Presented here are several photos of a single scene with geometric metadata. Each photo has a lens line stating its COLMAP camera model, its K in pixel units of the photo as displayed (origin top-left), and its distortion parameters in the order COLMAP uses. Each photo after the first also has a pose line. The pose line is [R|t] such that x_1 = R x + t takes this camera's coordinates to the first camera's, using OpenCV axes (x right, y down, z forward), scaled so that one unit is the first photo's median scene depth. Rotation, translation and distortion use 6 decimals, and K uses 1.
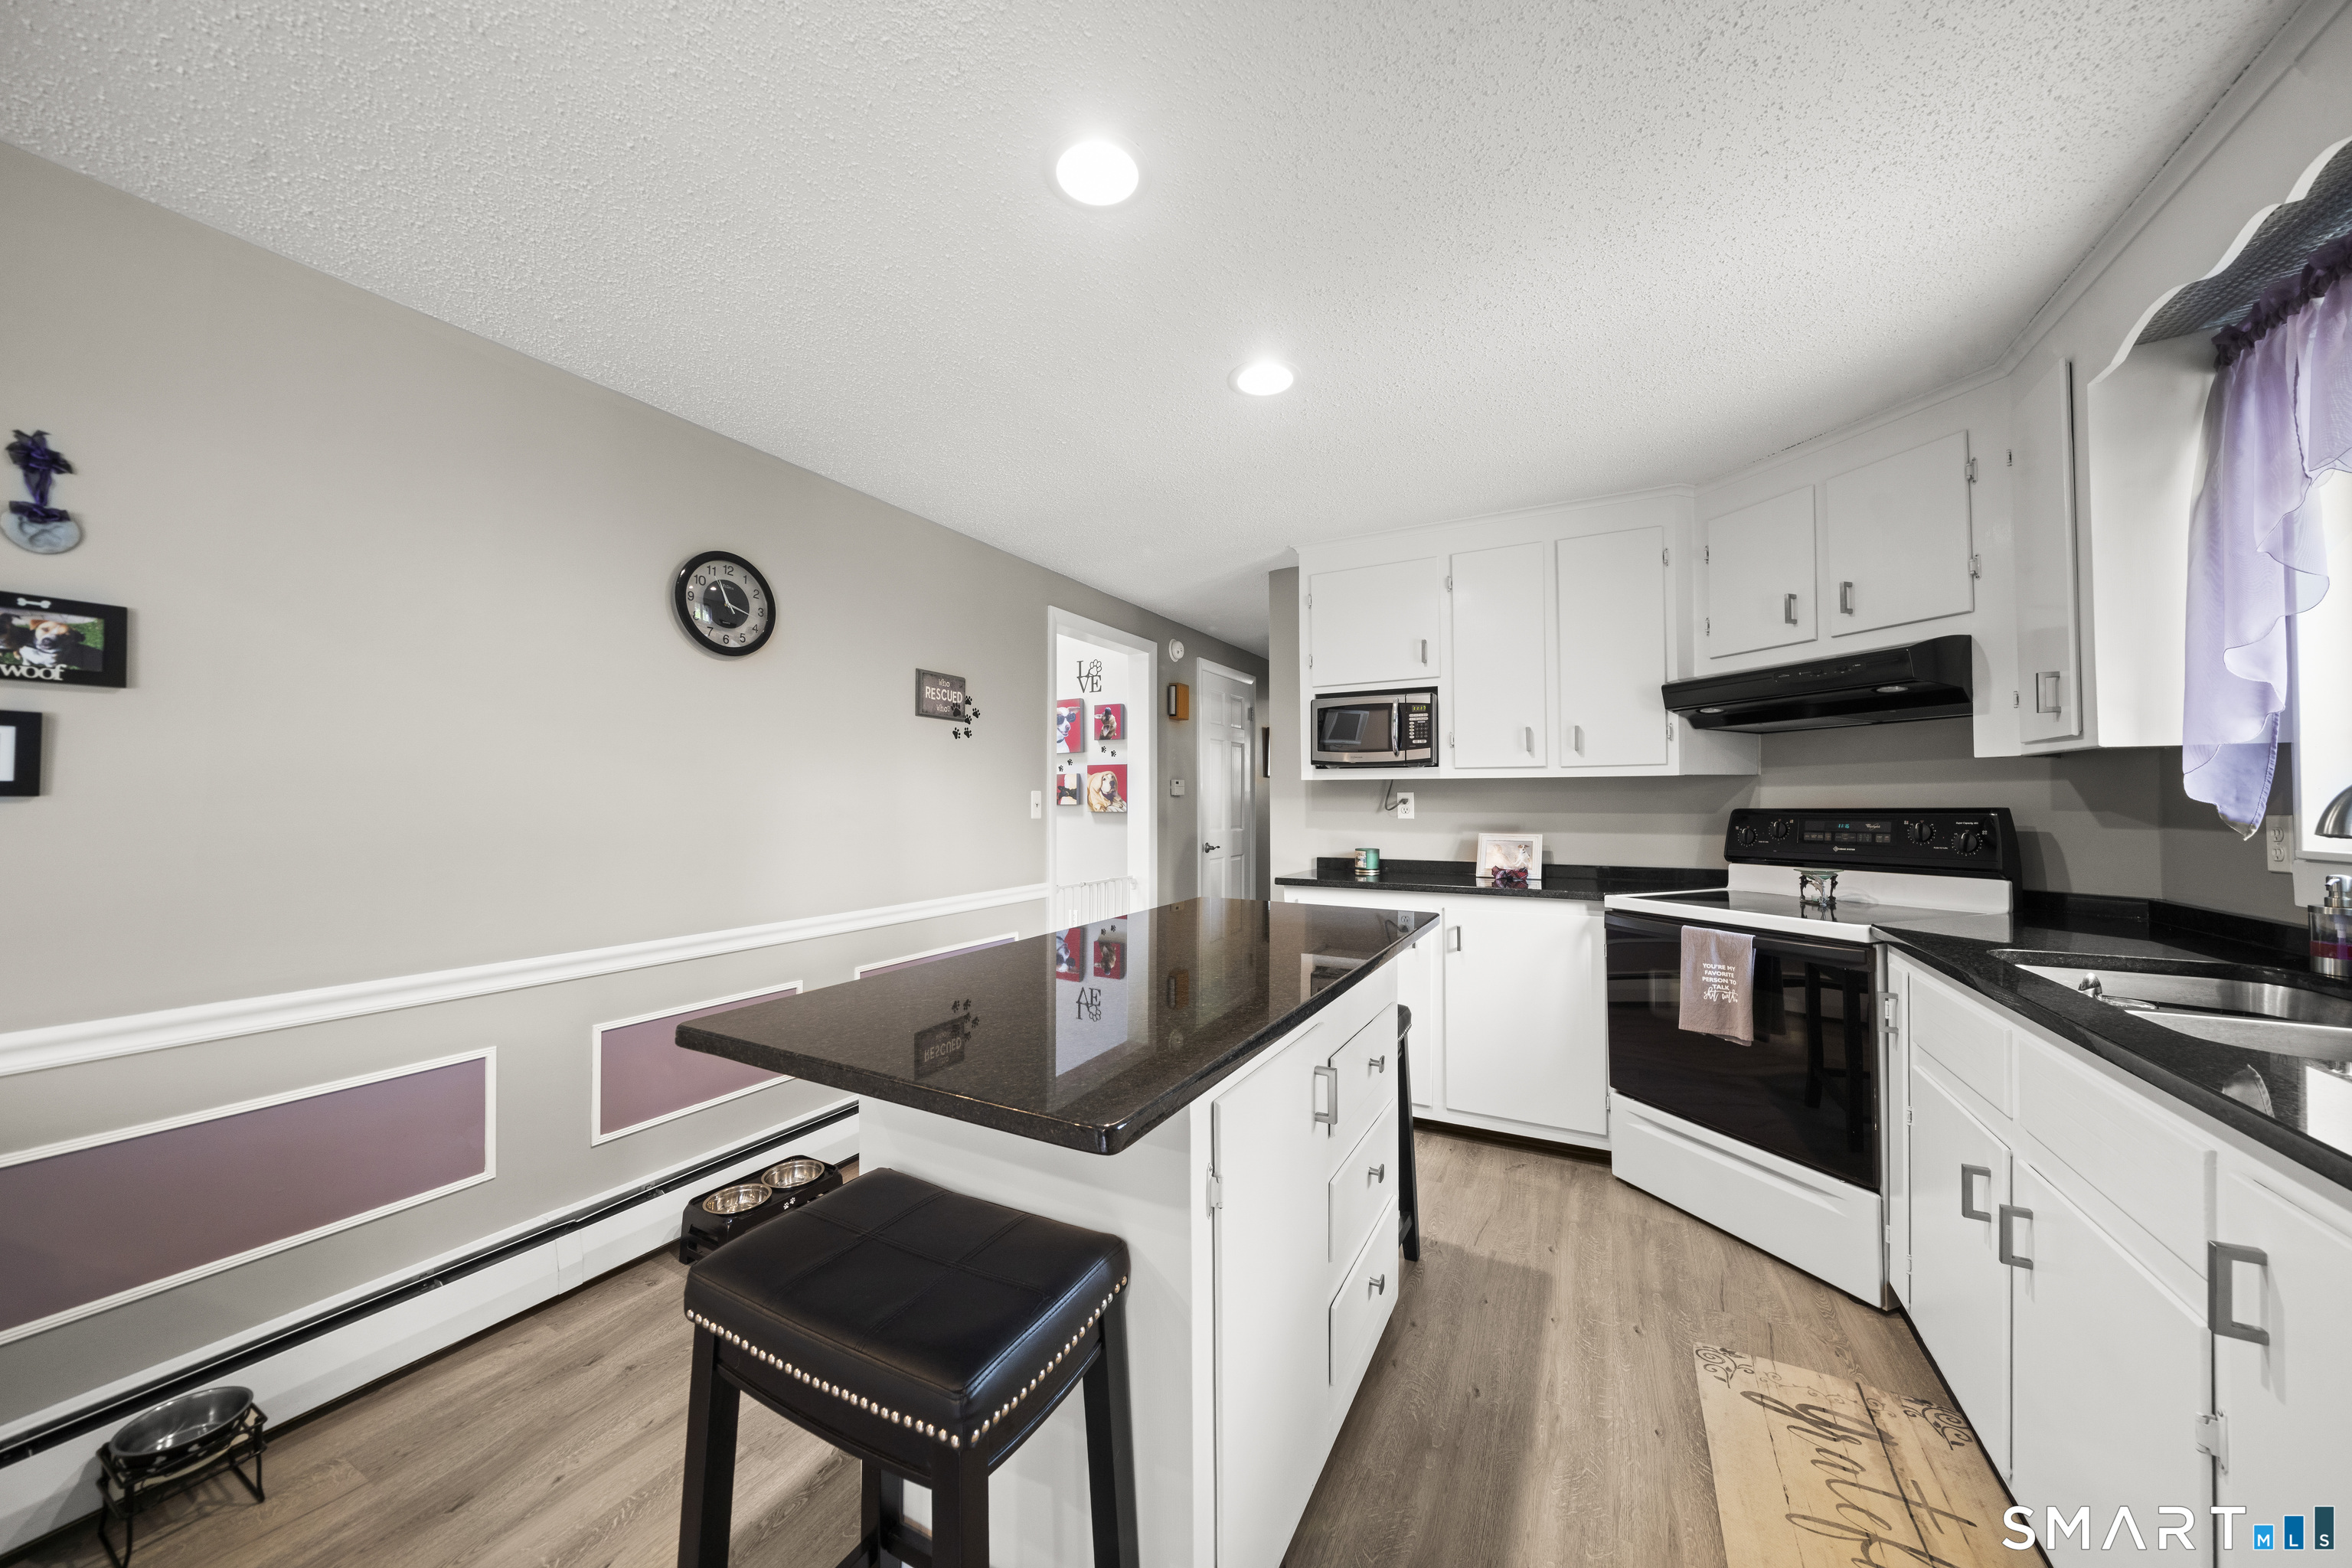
lens RADIAL K [[817.0, 0, 1171.7], [0, 817.0, 786.9], [0, 0, 1]] dist [-0.002559, -0.000365]
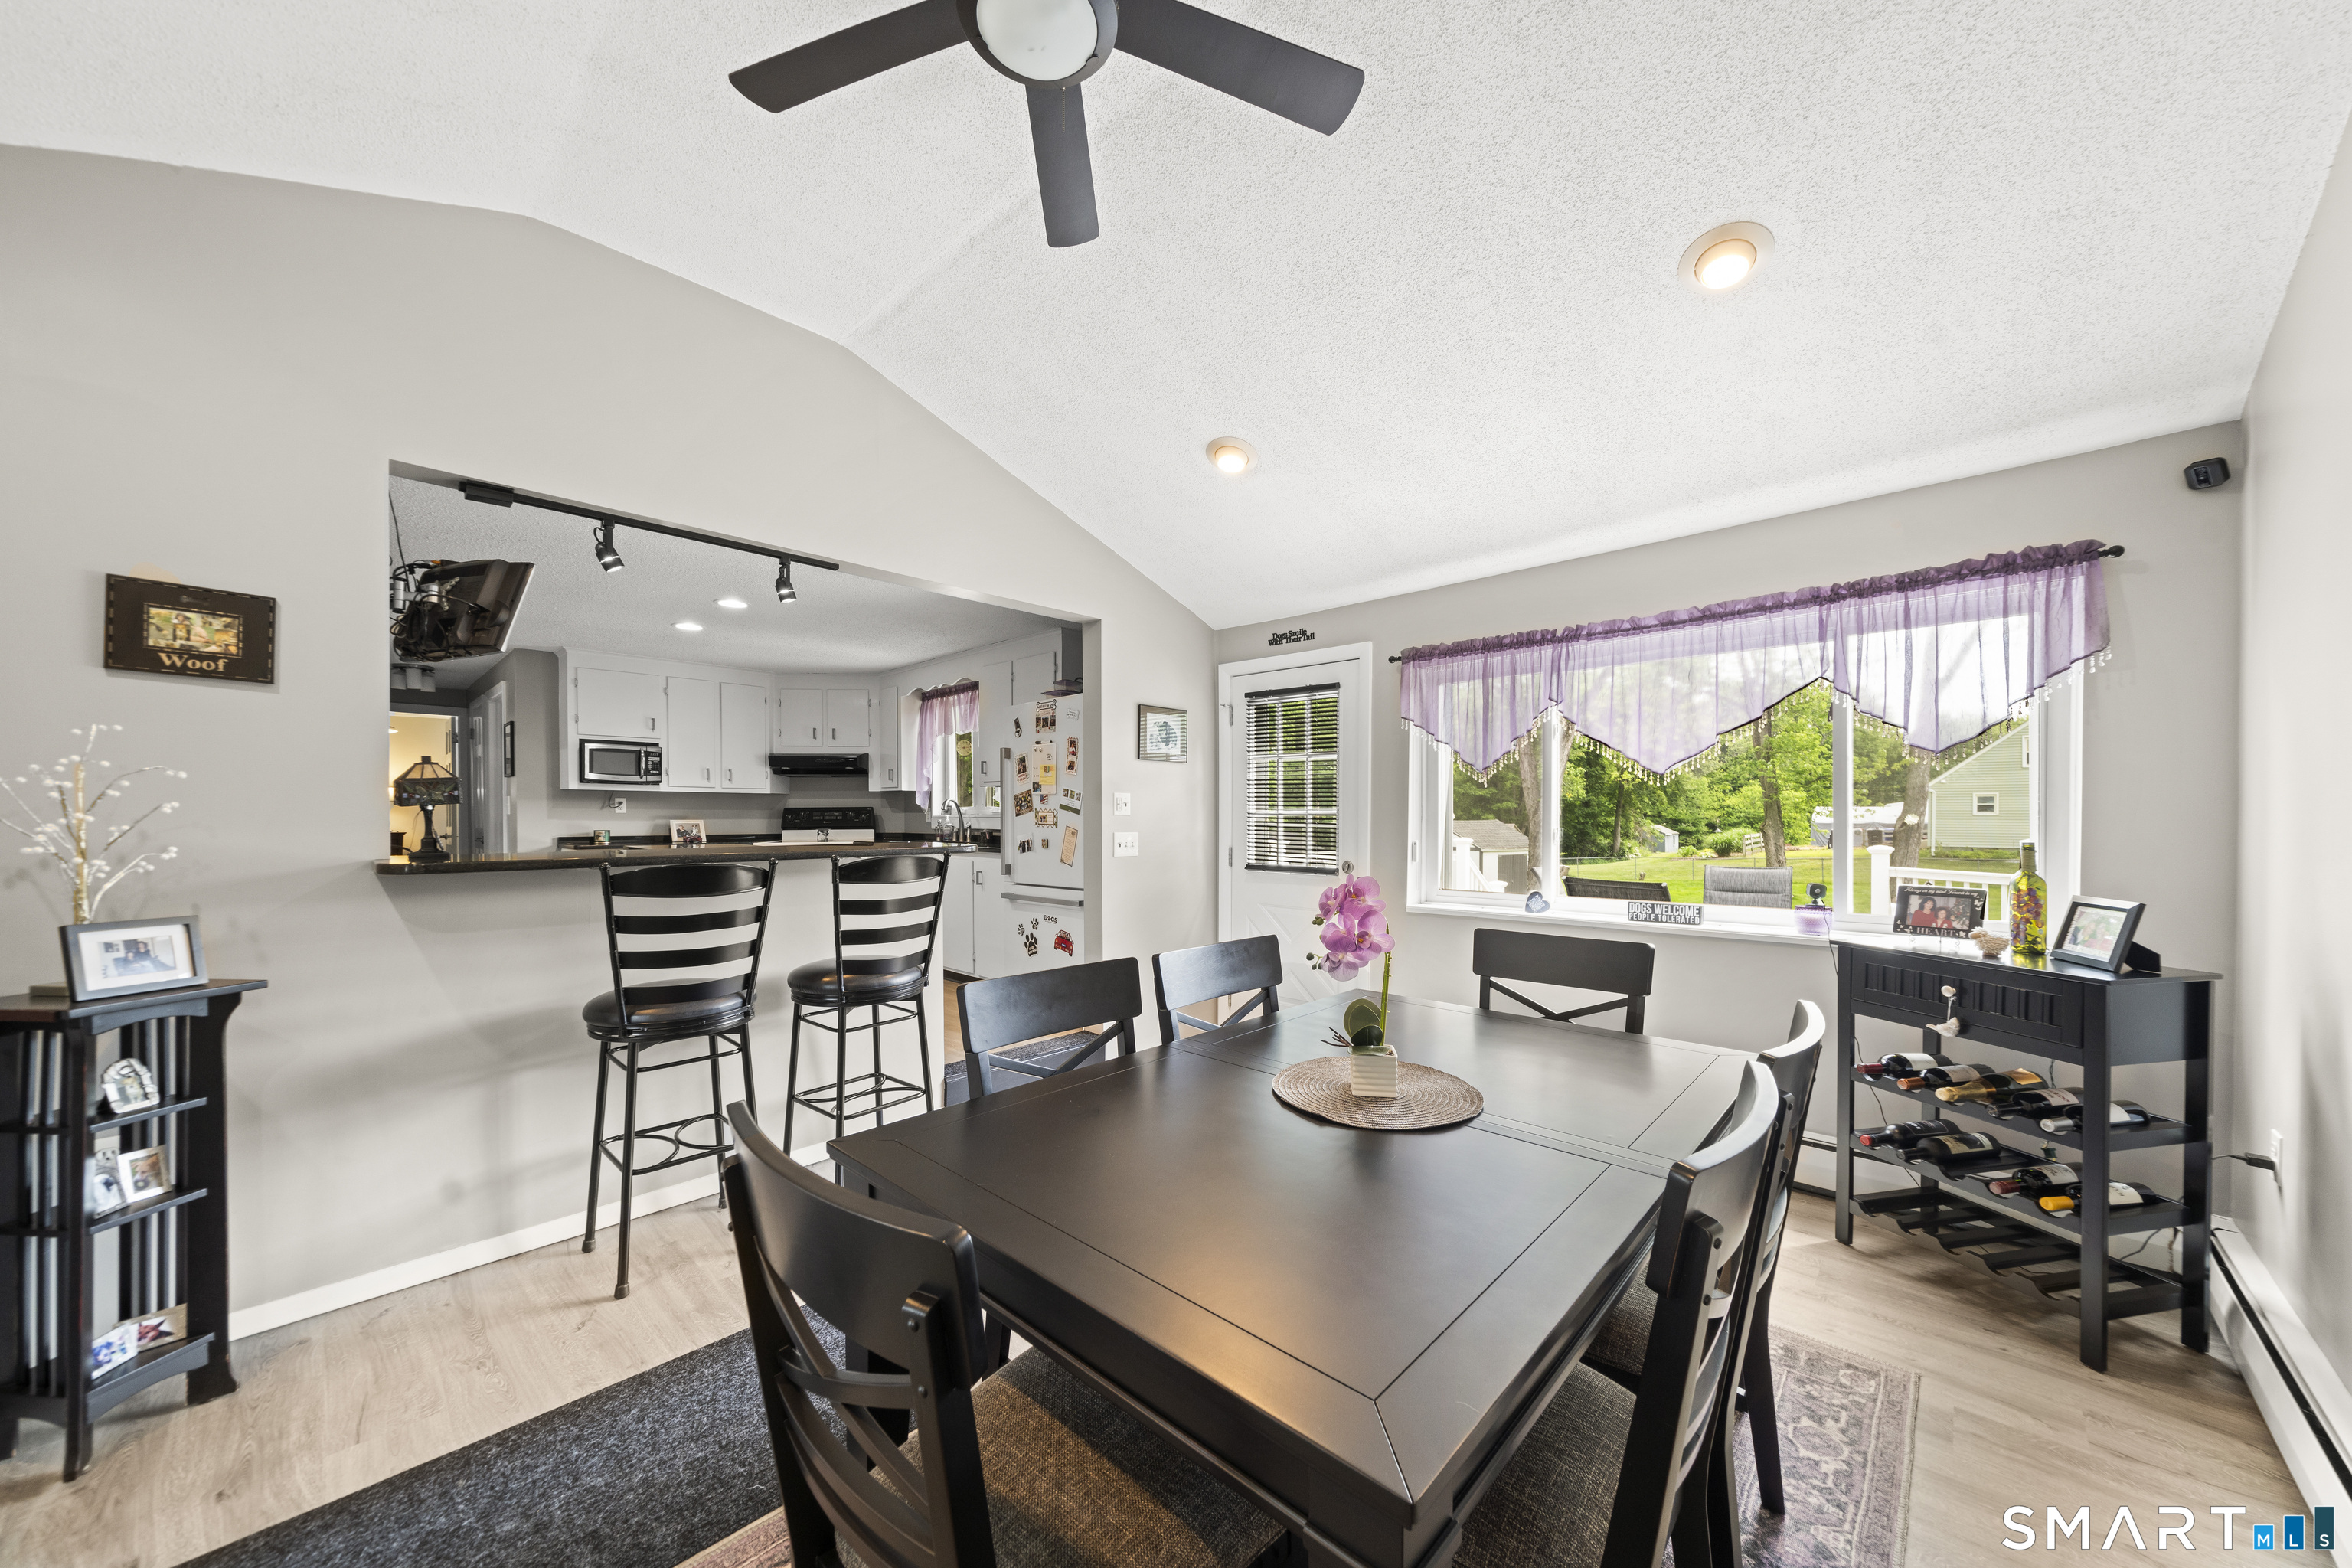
lens RADIAL K [[817.0, 0, 1169.9], [0, 817.0, 821.8], [0, 0, 1]] dist [-0.002559, -0.000365]
pose [[0.264291, -0.001381, 0.964442, -1.379826], [-0.018785, 0.999802, 0.006579, 0.030362], [-0.964260, -0.019856, 0.264213, -0.765683]]
